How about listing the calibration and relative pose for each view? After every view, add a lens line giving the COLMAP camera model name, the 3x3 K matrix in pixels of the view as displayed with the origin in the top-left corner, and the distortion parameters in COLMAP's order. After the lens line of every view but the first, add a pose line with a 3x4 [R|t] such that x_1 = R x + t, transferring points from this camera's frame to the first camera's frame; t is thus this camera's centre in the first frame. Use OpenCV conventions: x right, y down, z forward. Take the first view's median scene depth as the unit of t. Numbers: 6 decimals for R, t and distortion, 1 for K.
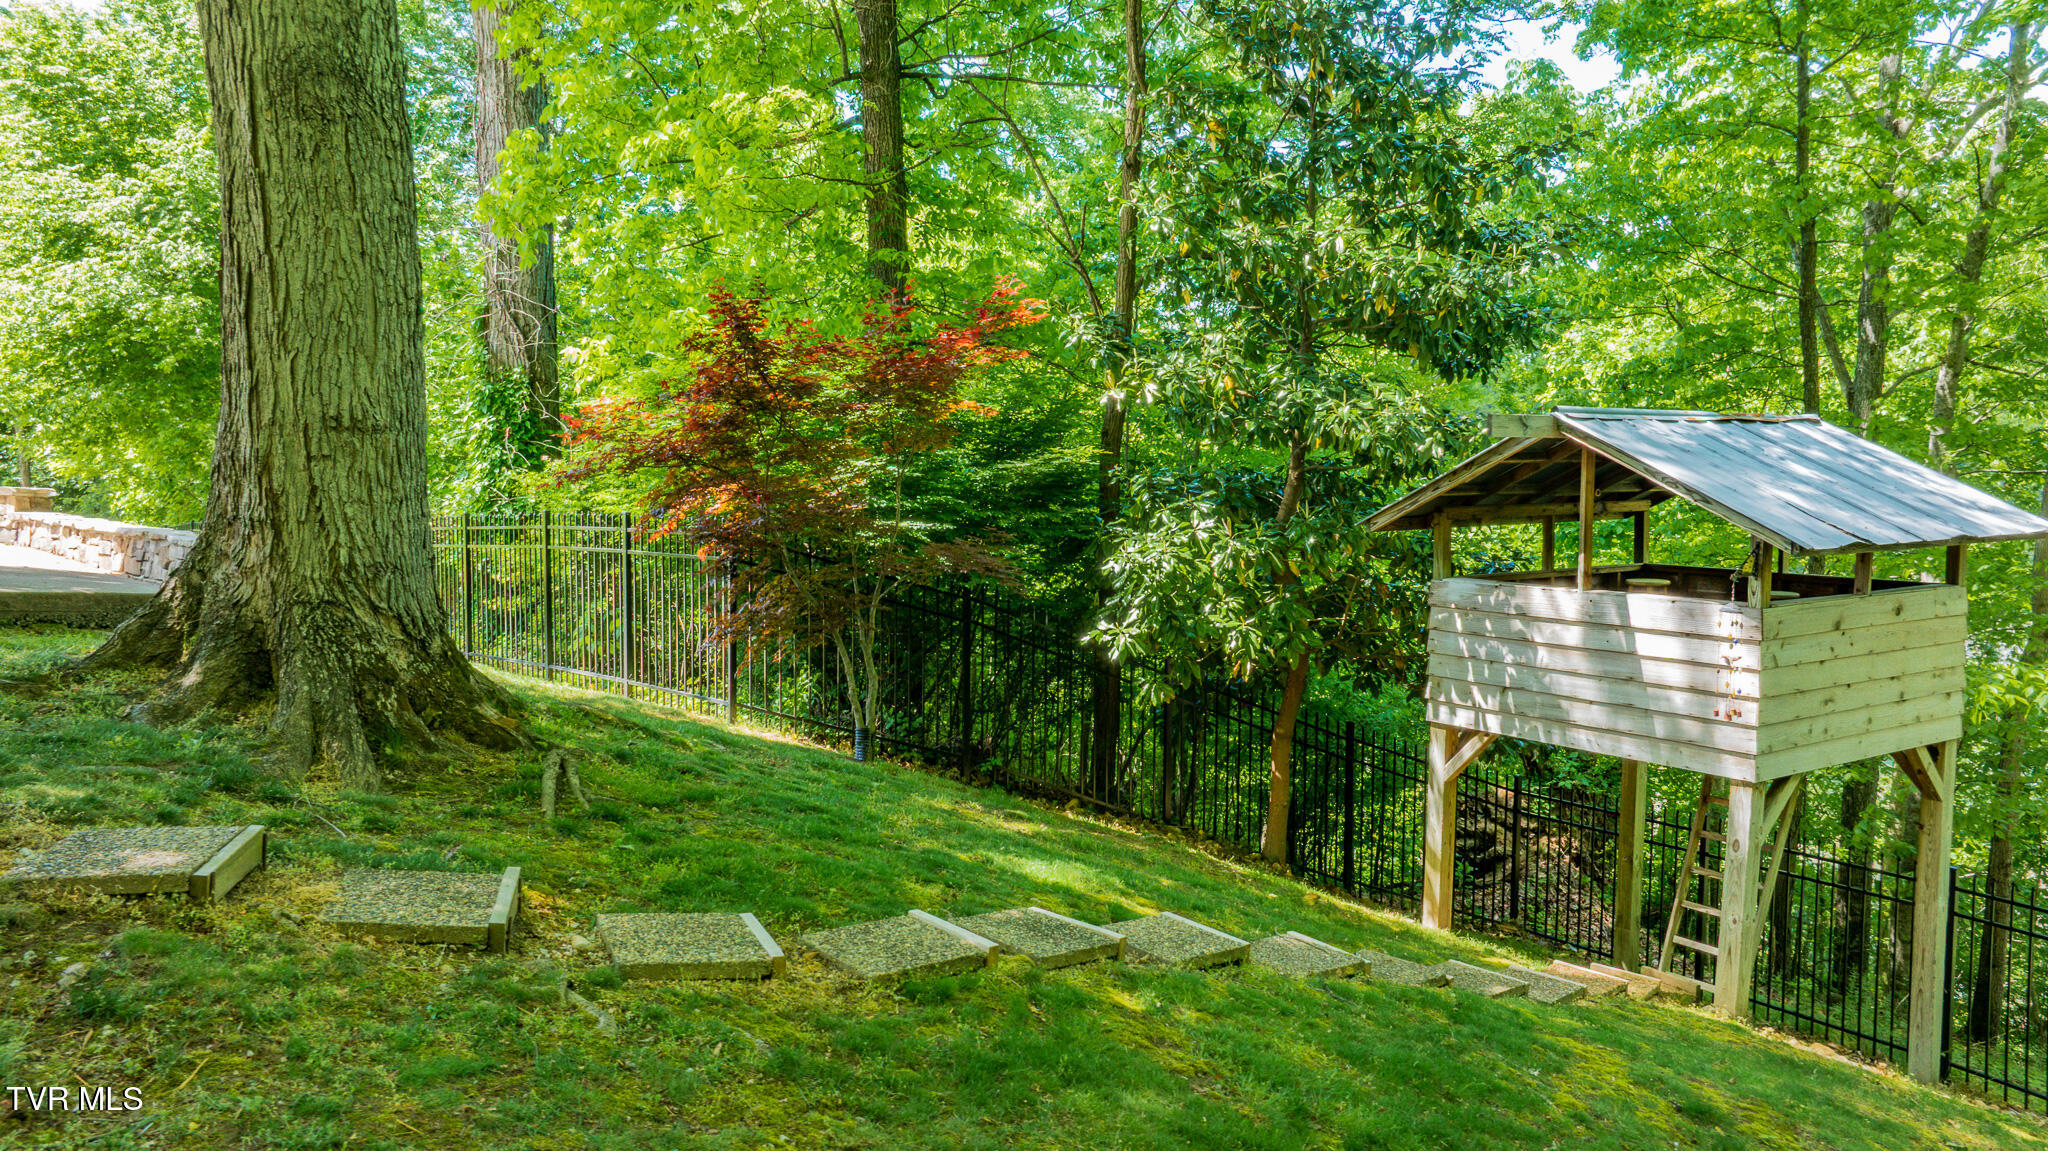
lens RADIAL K [[1469.3, 0, 1043.4], [0, 1469.3, 576.8], [0, 0, 1]] dist [-0.011540, -0.007311]
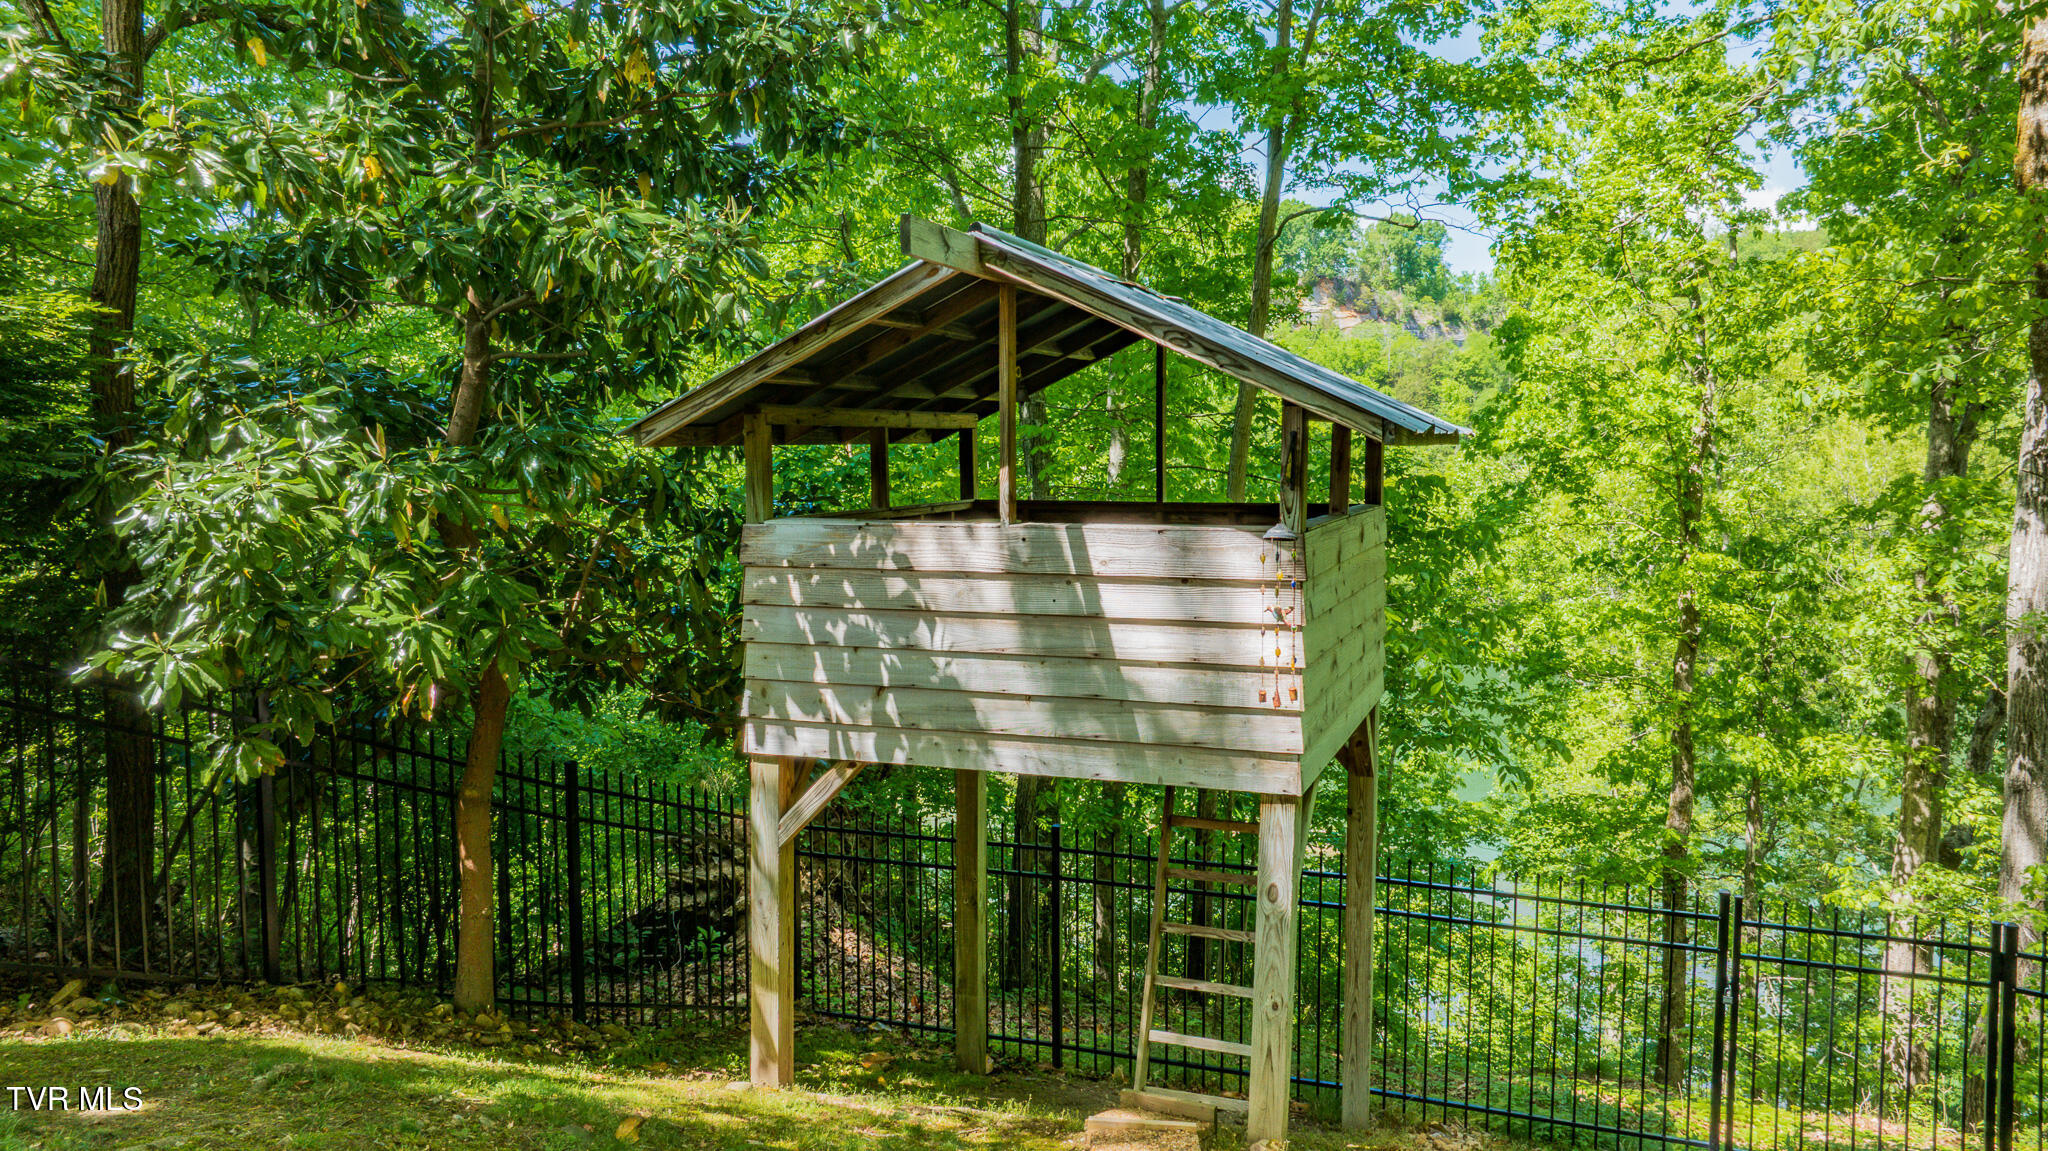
lens RADIAL K [[1447.3, 0, 1024.0], [0, 1447.3, 575.5], [0, 0, 1]] dist [-0.040995, 0.042744]
pose [[0.811471, -0.053863, 0.581905, 0.006657], [0.051012, 0.998471, 0.021285, 0.016832], [-0.582162, 0.012412, 0.812978, 0.439737]]
